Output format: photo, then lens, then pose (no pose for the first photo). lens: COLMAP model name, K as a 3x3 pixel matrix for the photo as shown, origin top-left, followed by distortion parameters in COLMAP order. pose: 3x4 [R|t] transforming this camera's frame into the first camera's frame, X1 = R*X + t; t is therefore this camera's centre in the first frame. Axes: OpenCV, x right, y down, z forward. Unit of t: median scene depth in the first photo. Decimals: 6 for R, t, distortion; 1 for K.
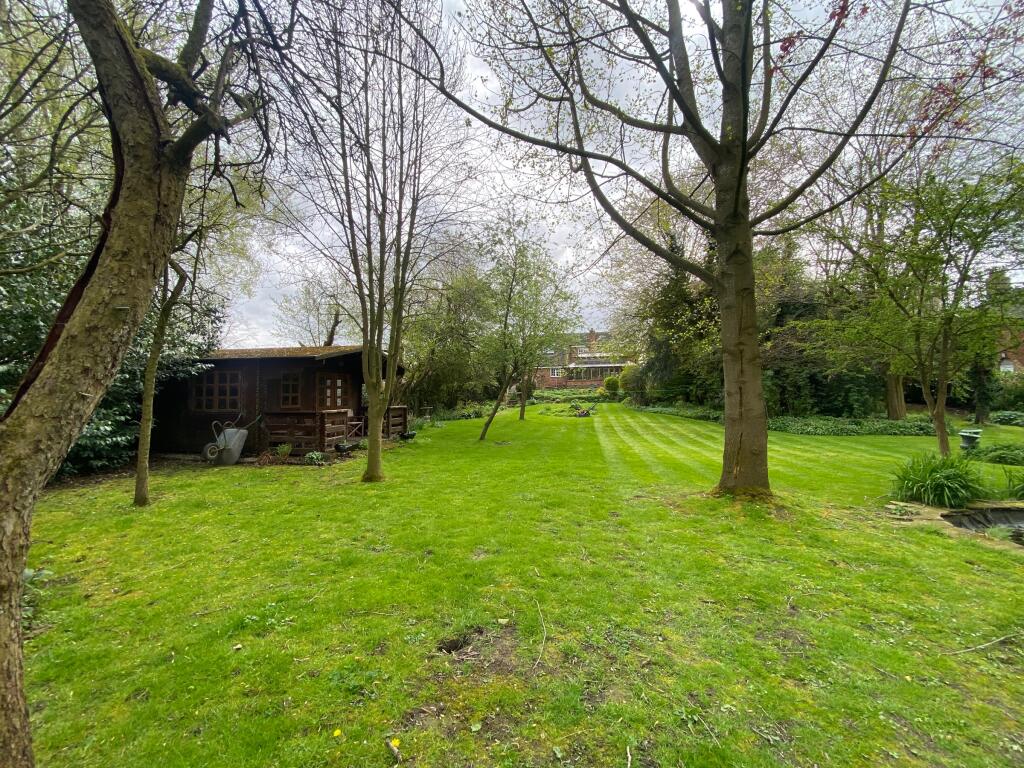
lens RADIAL K [[412.7, 0, 514.8], [0, 412.7, 385.1], [0, 0, 1]] dist [-0.013688, -0.004967]
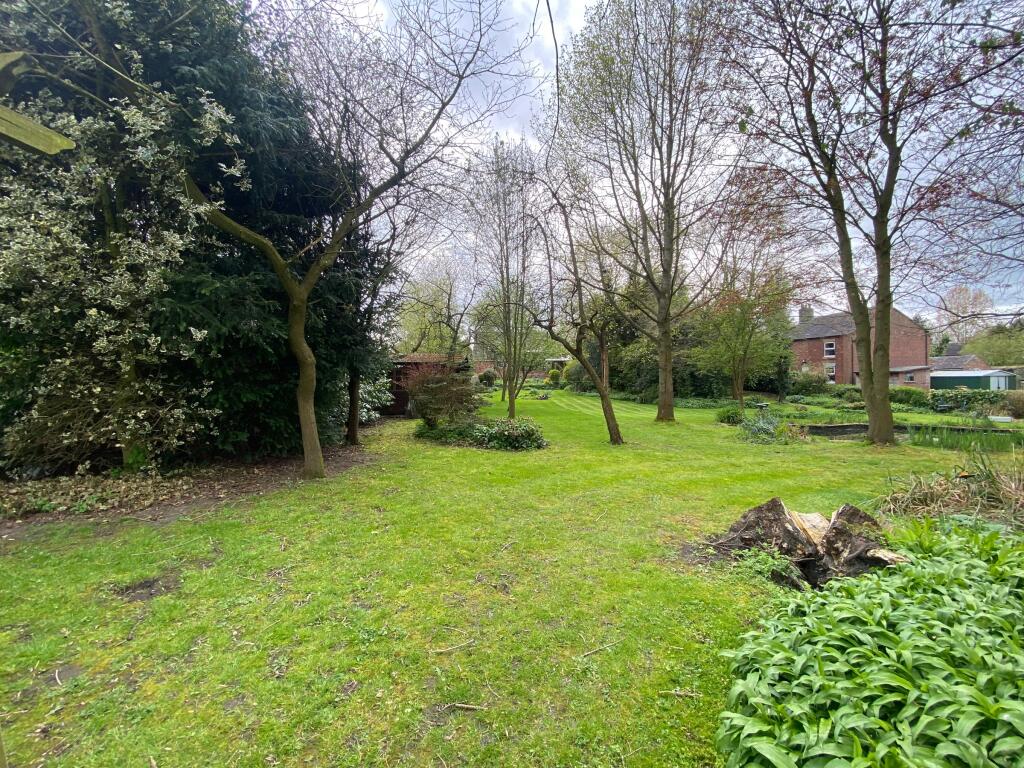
lens RADIAL K [[412.7, 0, 509.9], [0, 412.7, 380.8], [0, 0, 1]] dist [-0.013688, -0.004967]
pose [[0.978191, 0.008007, 0.207554, -0.272140], [-0.011396, 0.999820, 0.015137, -0.006324], [-0.207396, -0.017172, 0.978106, -0.385451]]
